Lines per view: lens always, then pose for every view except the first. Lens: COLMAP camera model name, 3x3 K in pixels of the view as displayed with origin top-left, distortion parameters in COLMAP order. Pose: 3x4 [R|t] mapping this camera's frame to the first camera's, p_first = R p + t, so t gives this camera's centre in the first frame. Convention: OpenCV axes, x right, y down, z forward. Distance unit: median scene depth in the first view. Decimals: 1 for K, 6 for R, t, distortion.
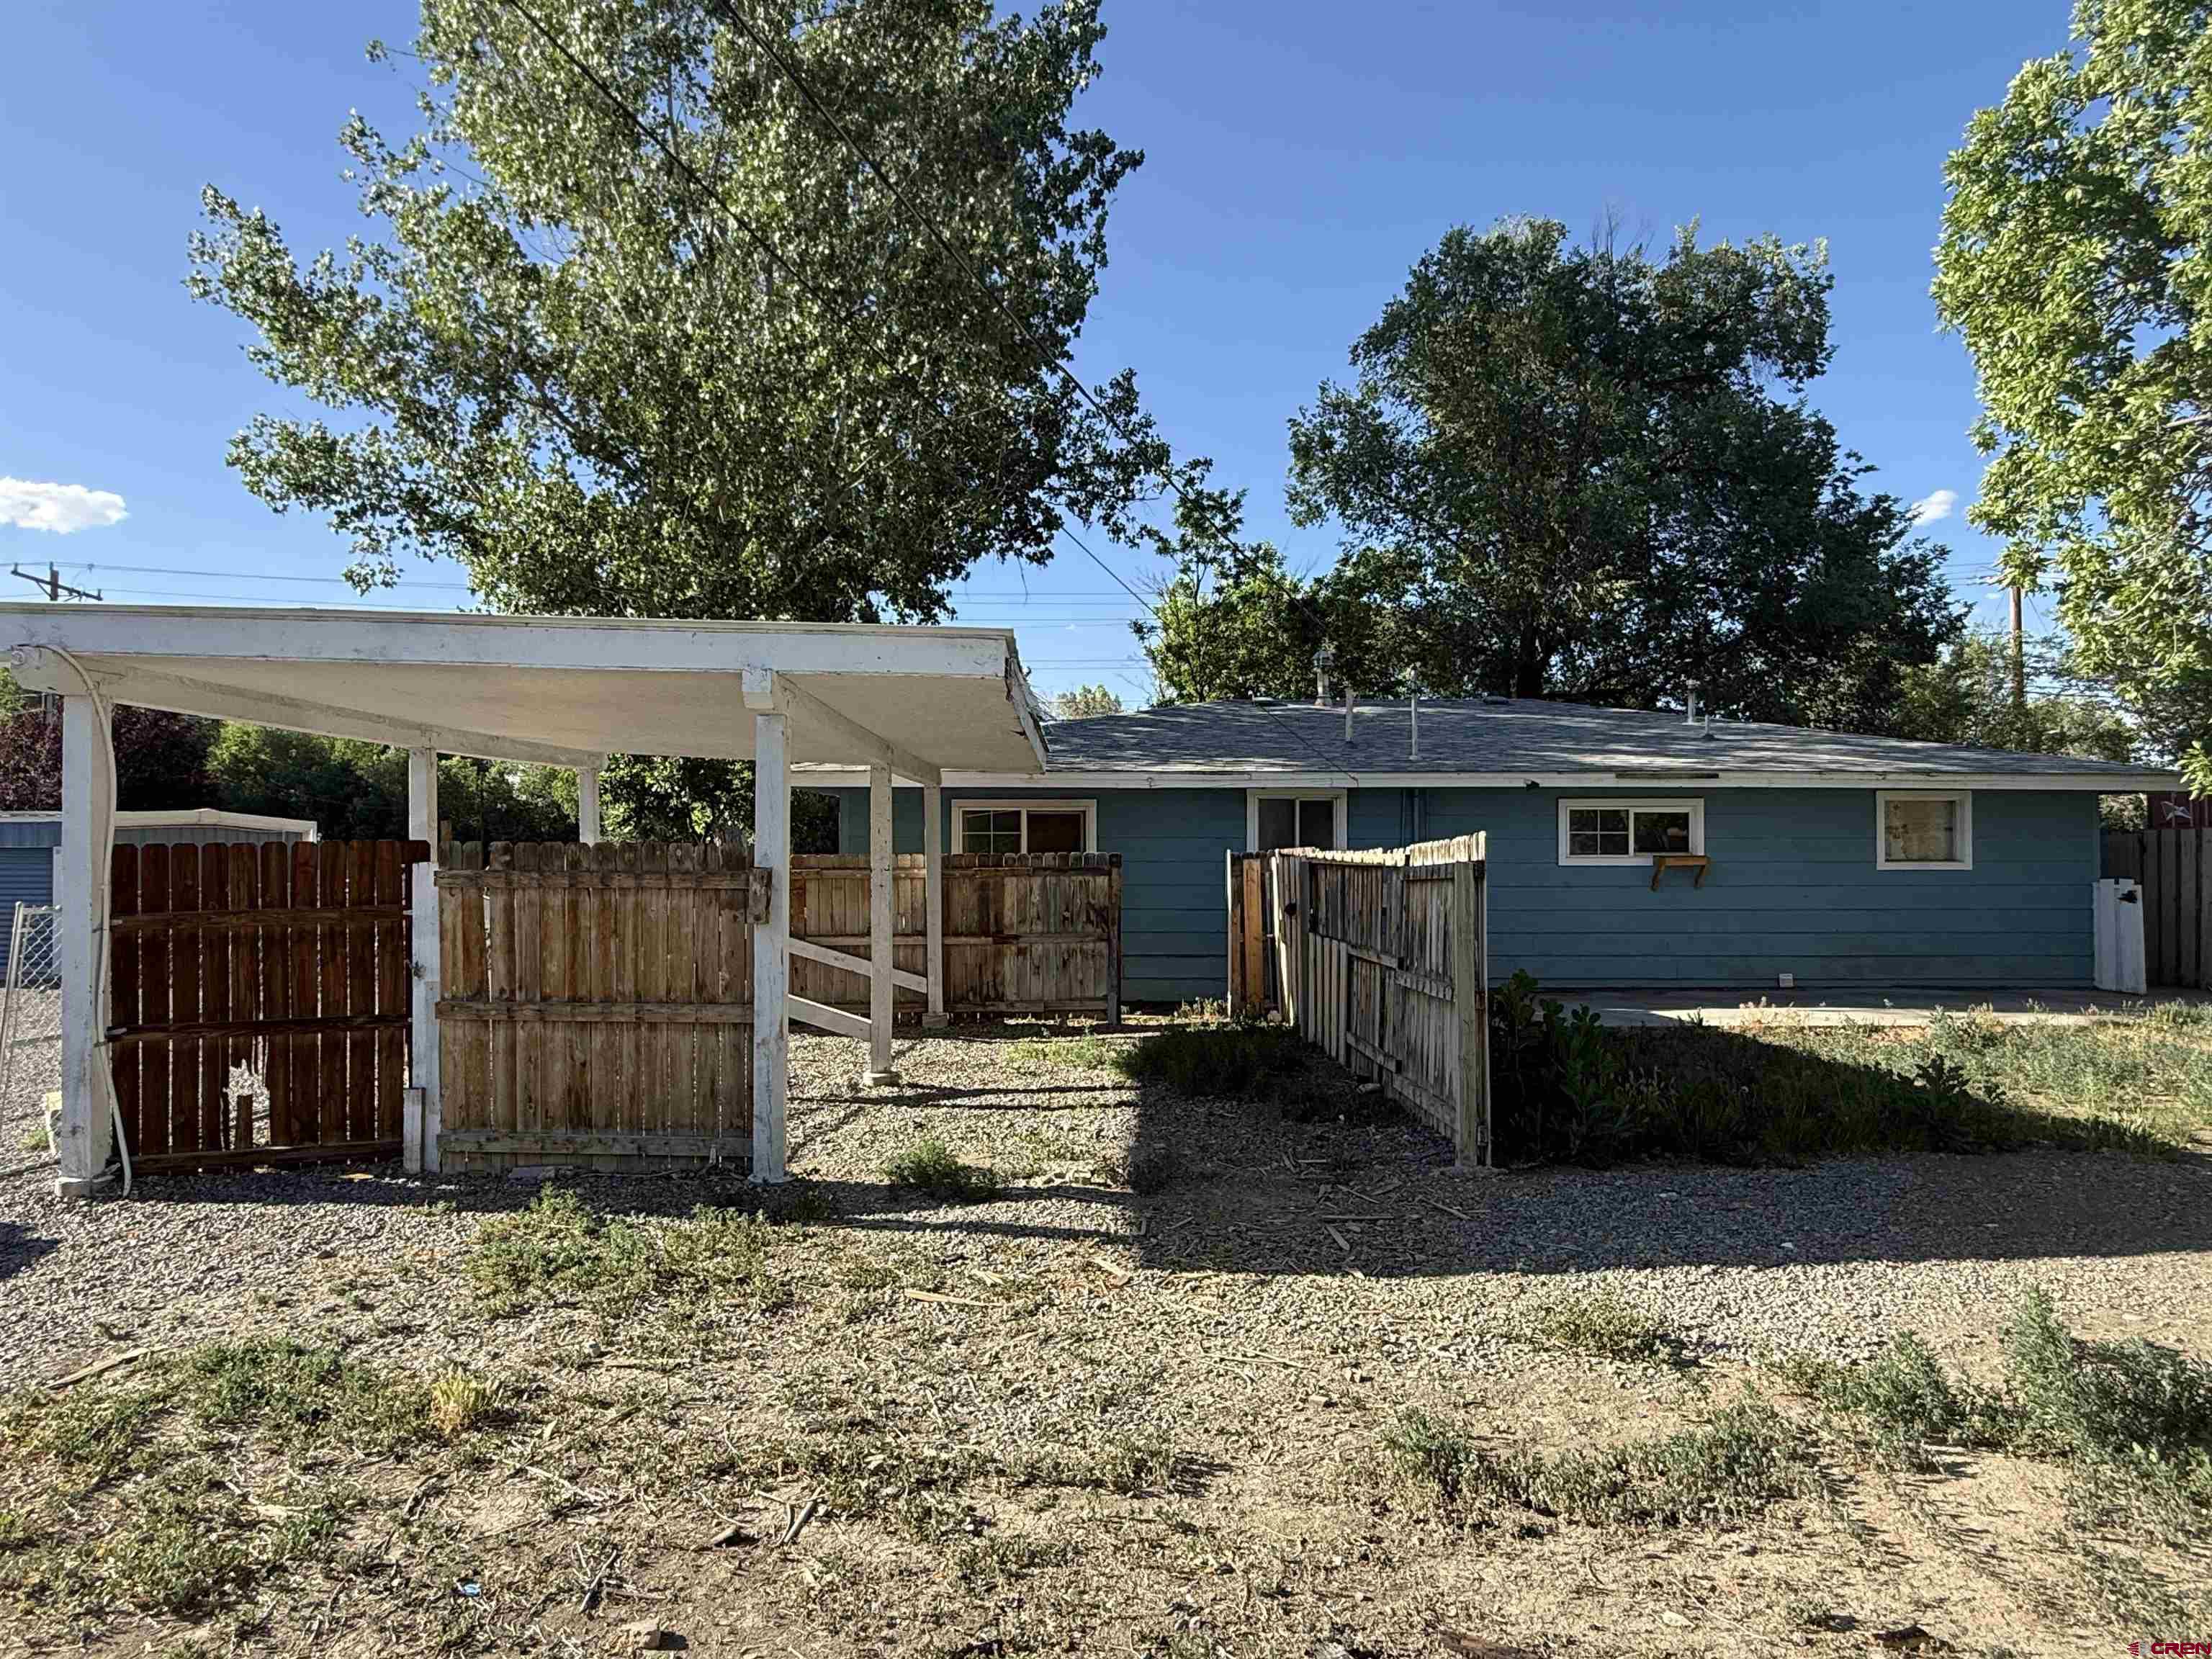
lens RADIAL K [[1277.4, 0, 1105.2], [0, 1277.4, 833.1], [0, 0, 1]] dist [0.001936, -0.001938]
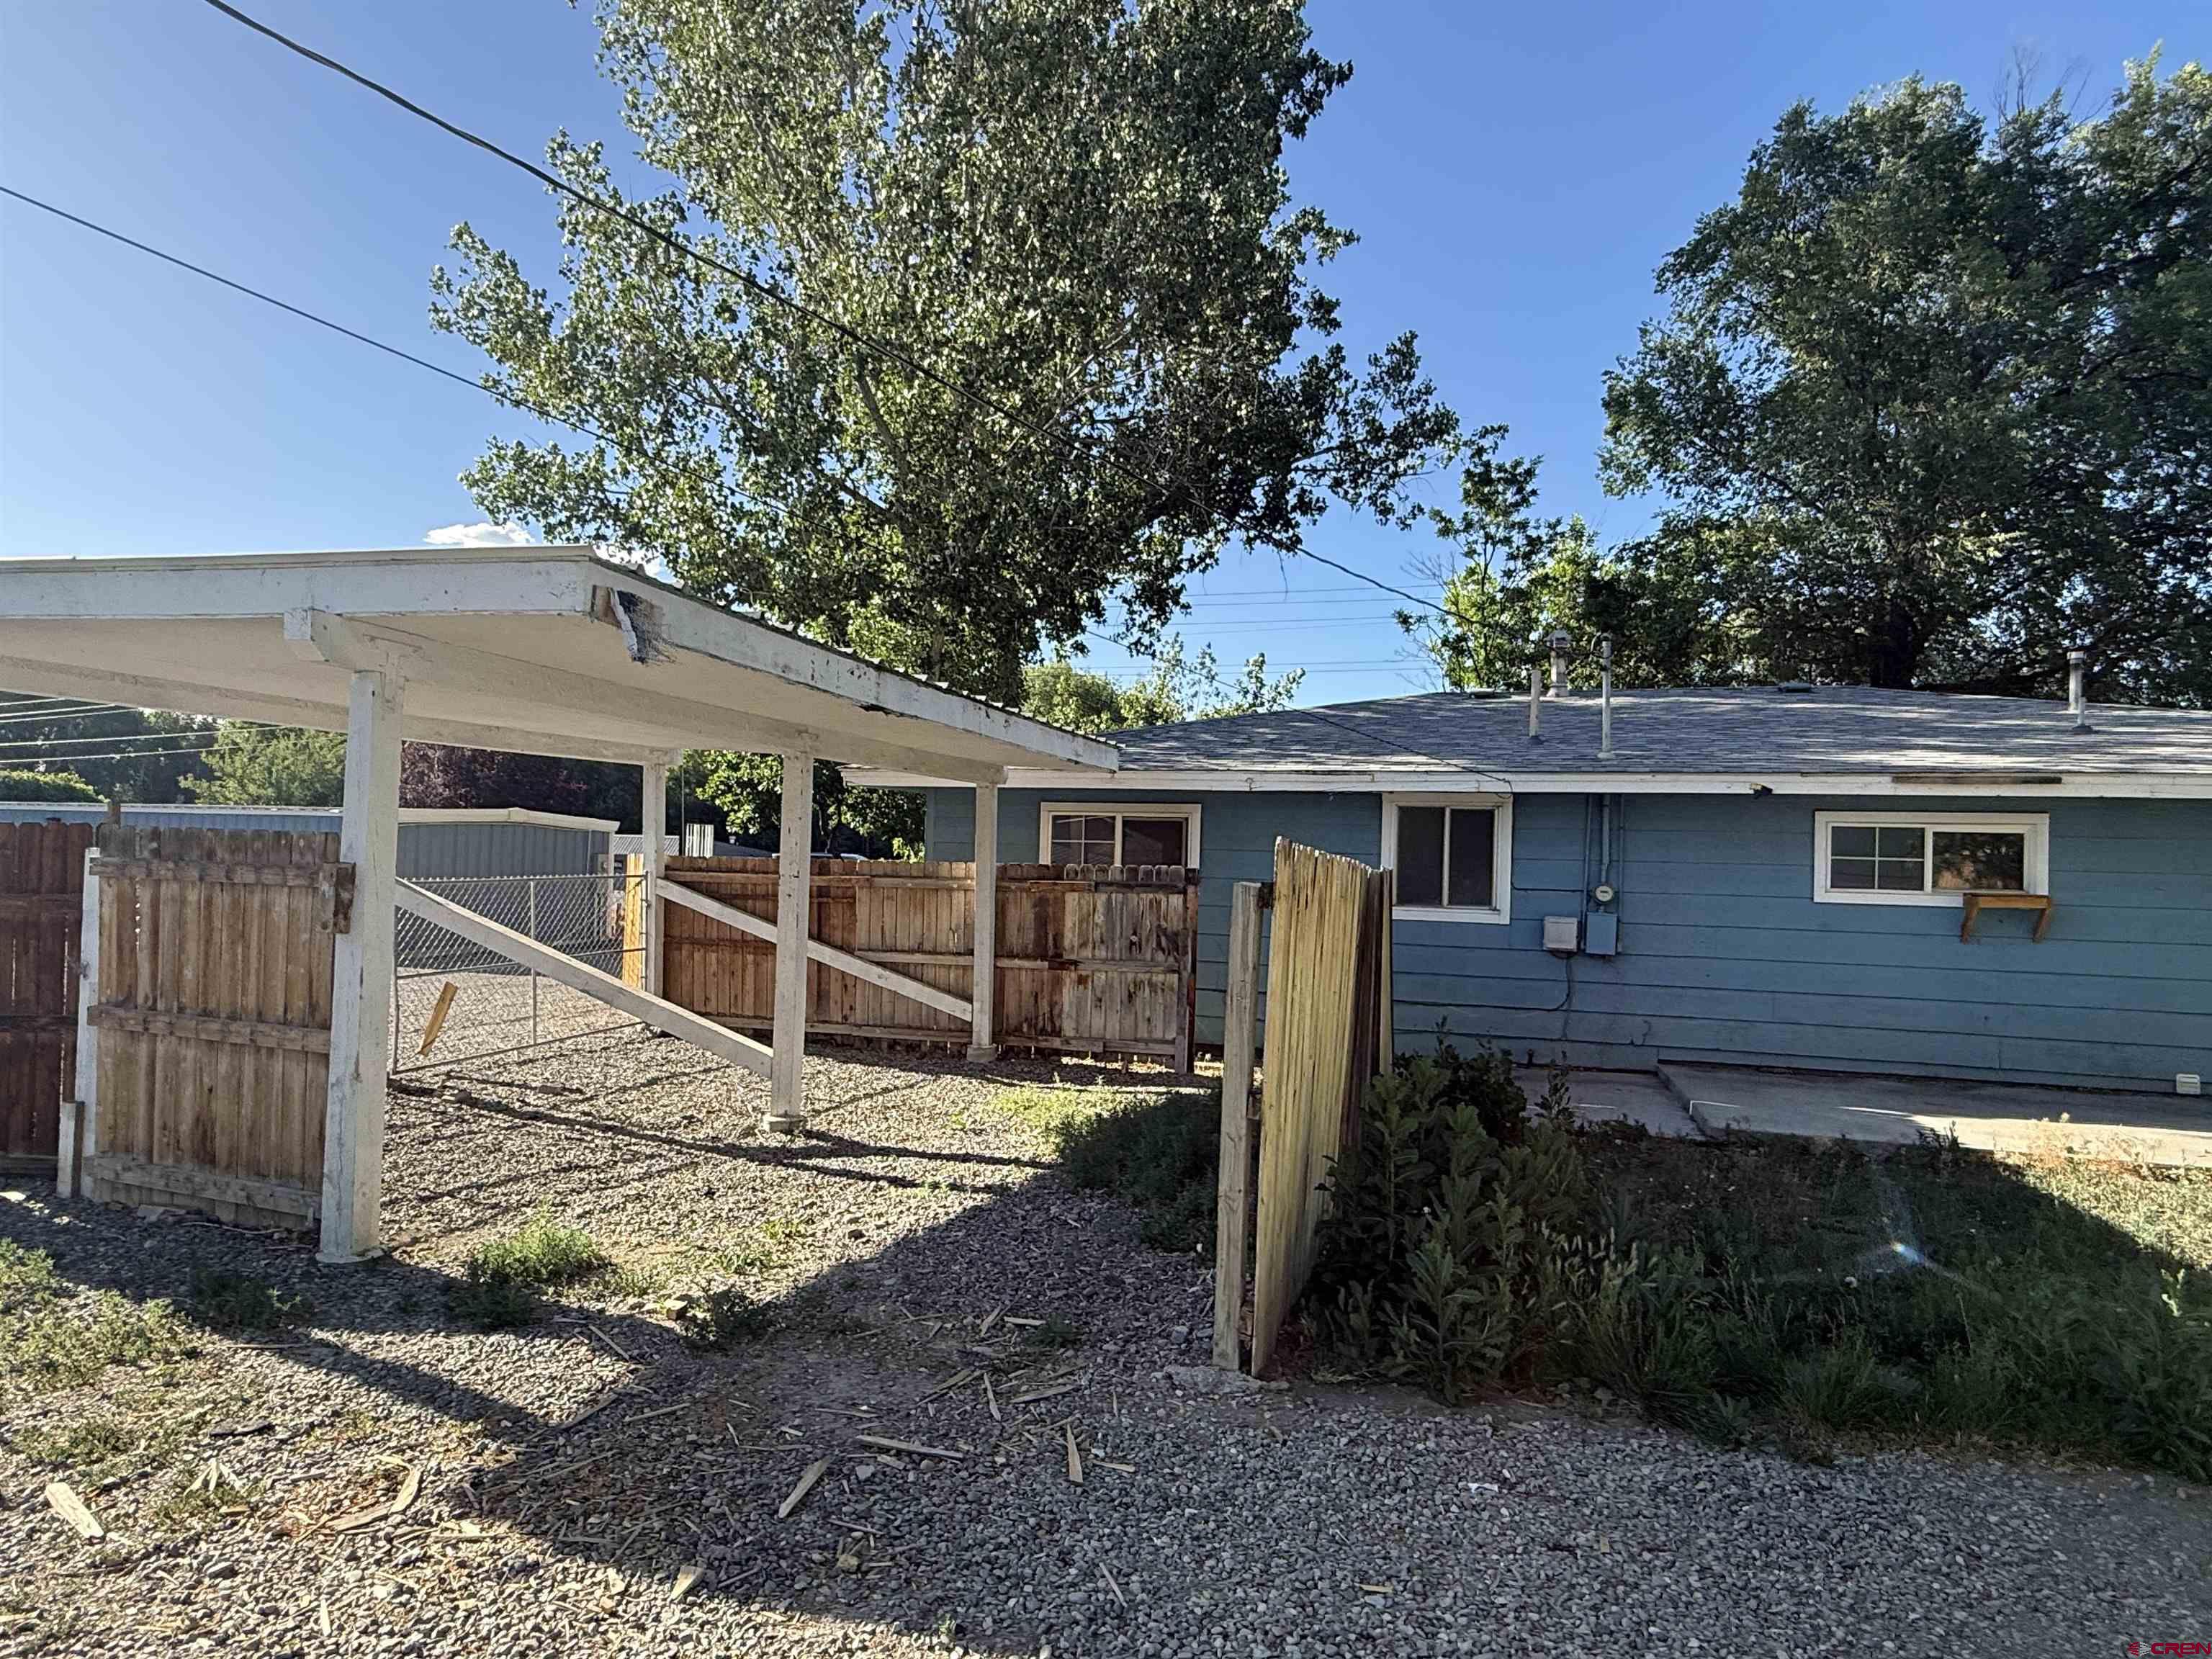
lens RADIAL K [[1277.4, 0, 1105.2], [0, 1277.4, 833.1], [0, 0, 1]] dist [0.001936, -0.001938]
pose [[0.951081, 0.019186, -0.308344, 0.108586], [-0.023392, 0.999677, -0.009950, 0.001459], [0.308053, 0.016676, 0.951223, 0.099180]]
